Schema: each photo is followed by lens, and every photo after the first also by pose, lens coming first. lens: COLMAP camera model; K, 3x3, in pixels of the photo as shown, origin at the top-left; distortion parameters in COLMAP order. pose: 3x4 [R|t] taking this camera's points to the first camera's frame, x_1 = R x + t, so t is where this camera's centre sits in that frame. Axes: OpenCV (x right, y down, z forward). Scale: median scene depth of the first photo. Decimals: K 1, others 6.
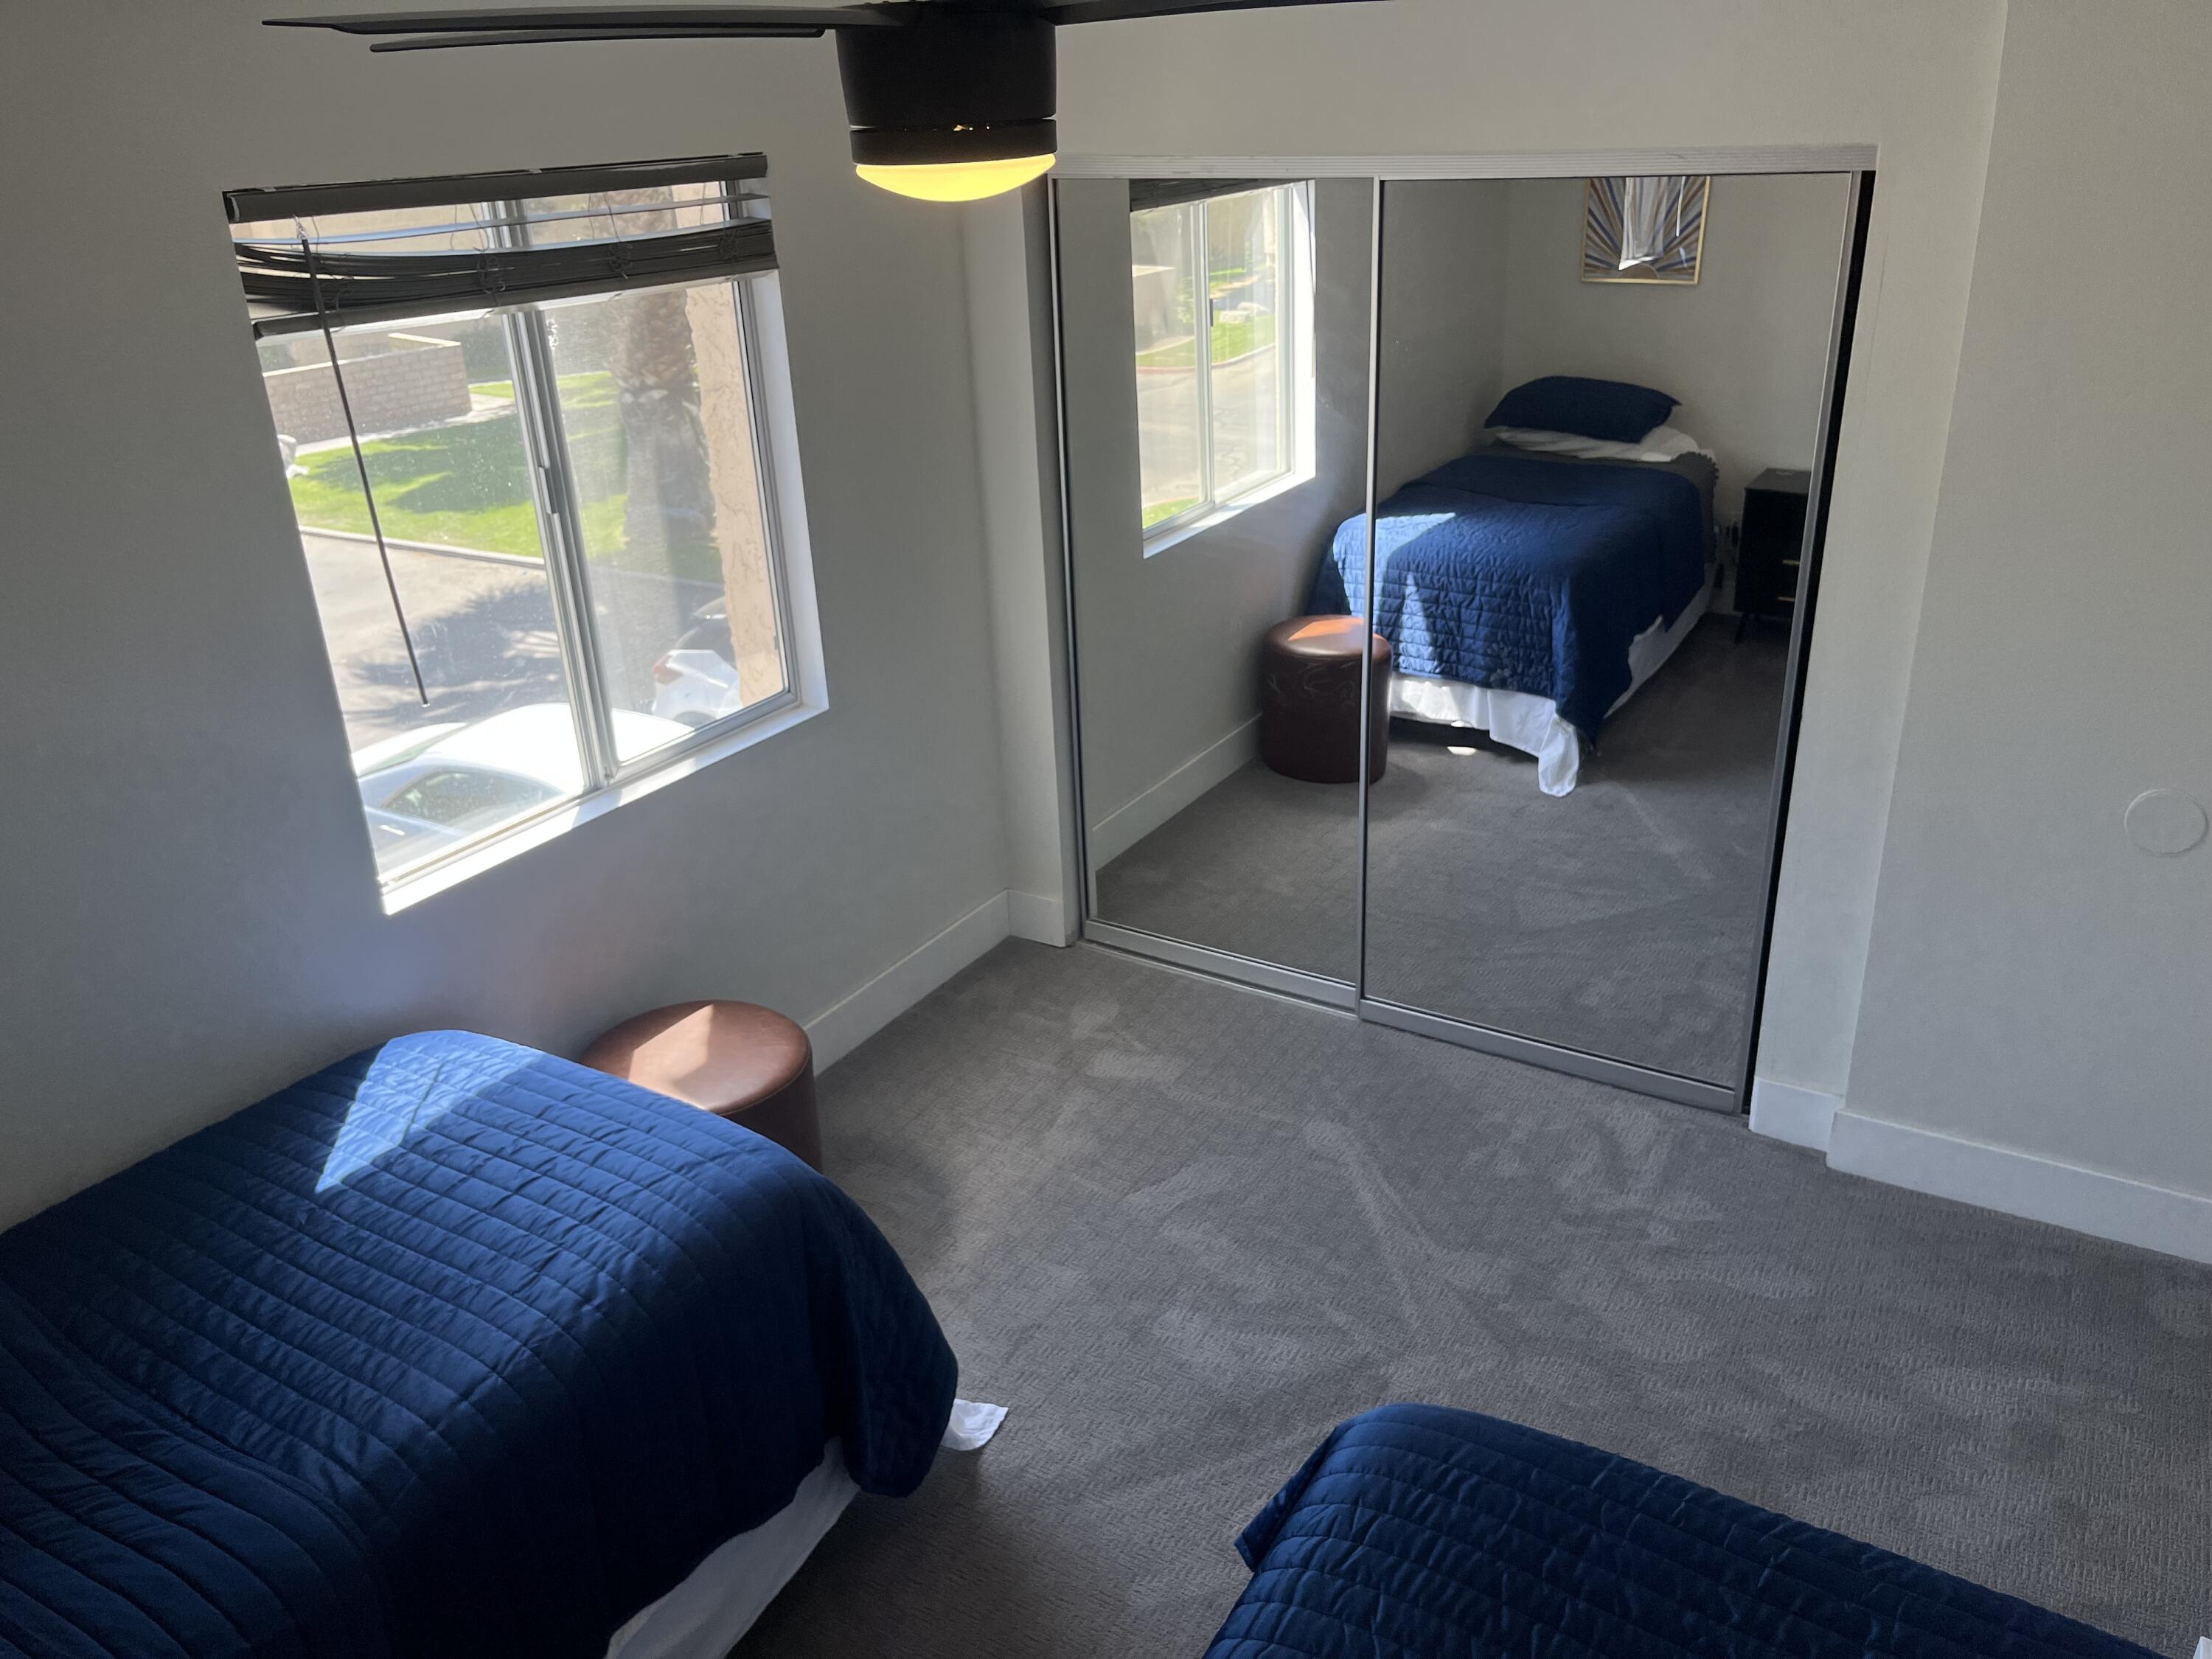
lens RADIAL K [[1666.8, 0, 1099.8], [0, 1666.8, 832.5], [0, 0, 1]] dist [0.051244, -0.073122]
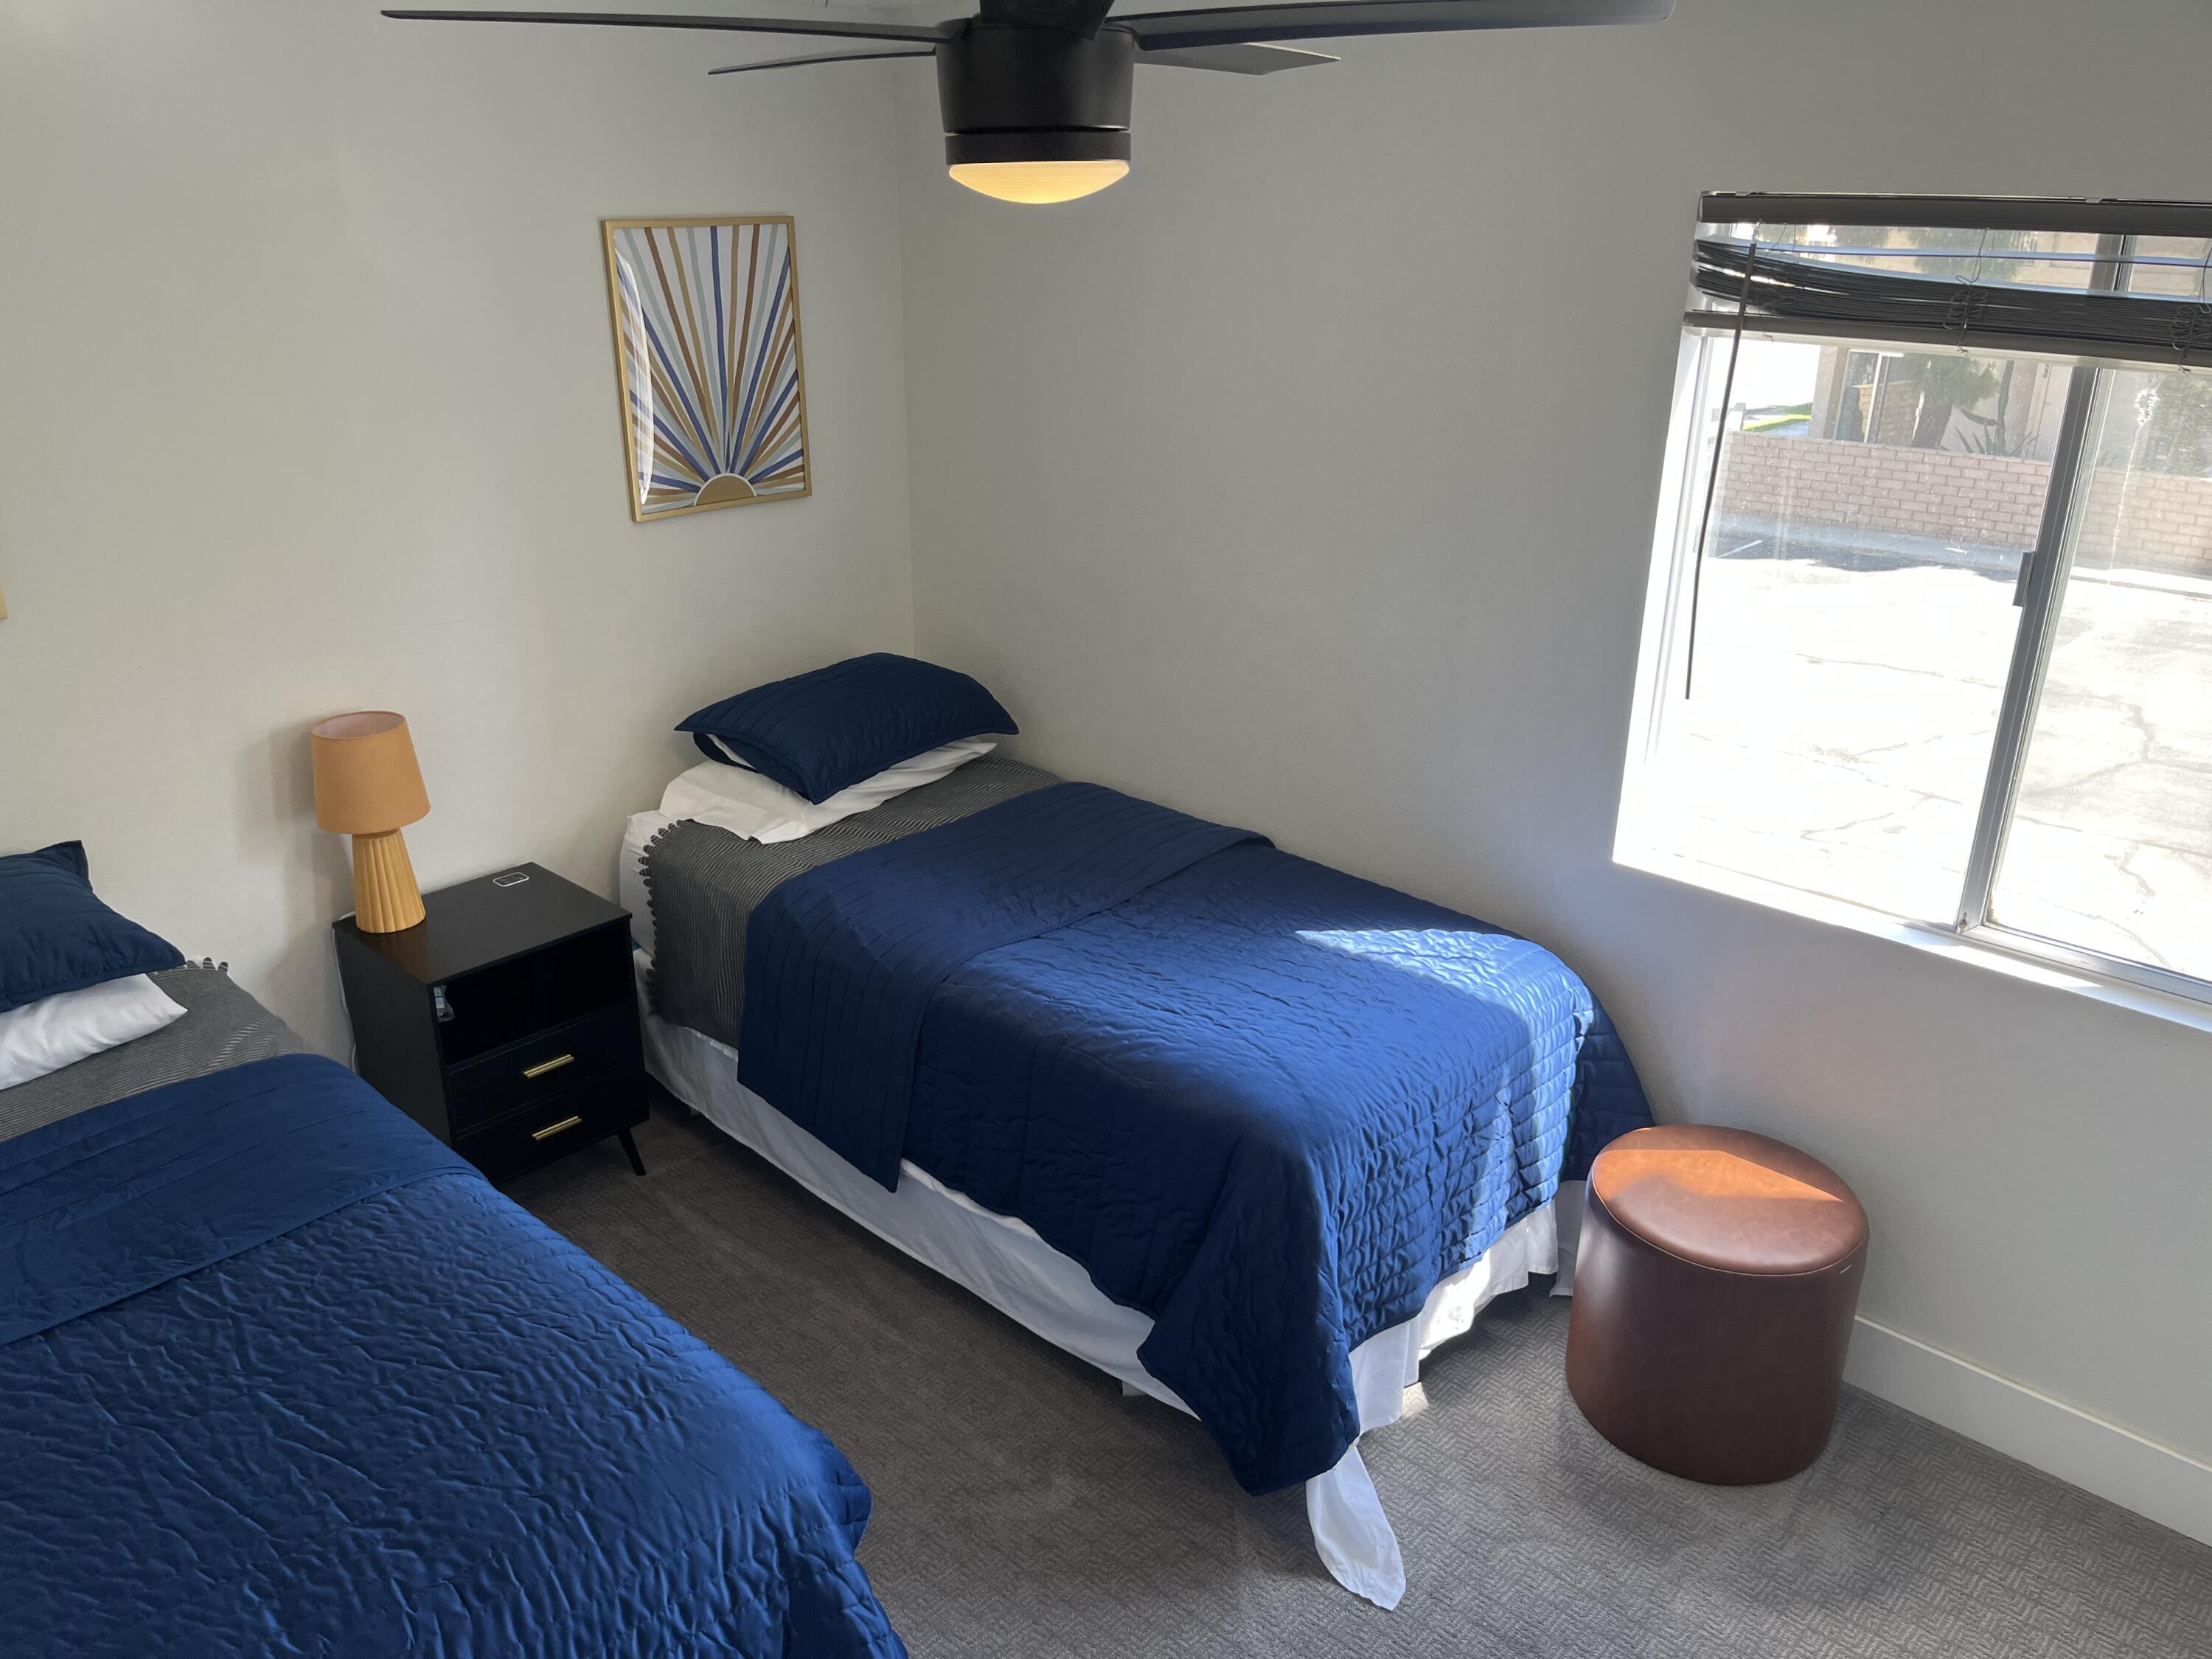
lens RADIAL K [[1666.8, 0, 1087.0], [0, 1666.8, 836.6], [0, 0, 1]] dist [0.051244, -0.073122]
pose [[-0.220986, 0.385868, -0.895696, 0.697184], [-0.388442, 0.807590, 0.443748, -0.354127], [0.894583, 0.445988, -0.028579, 0.811966]]
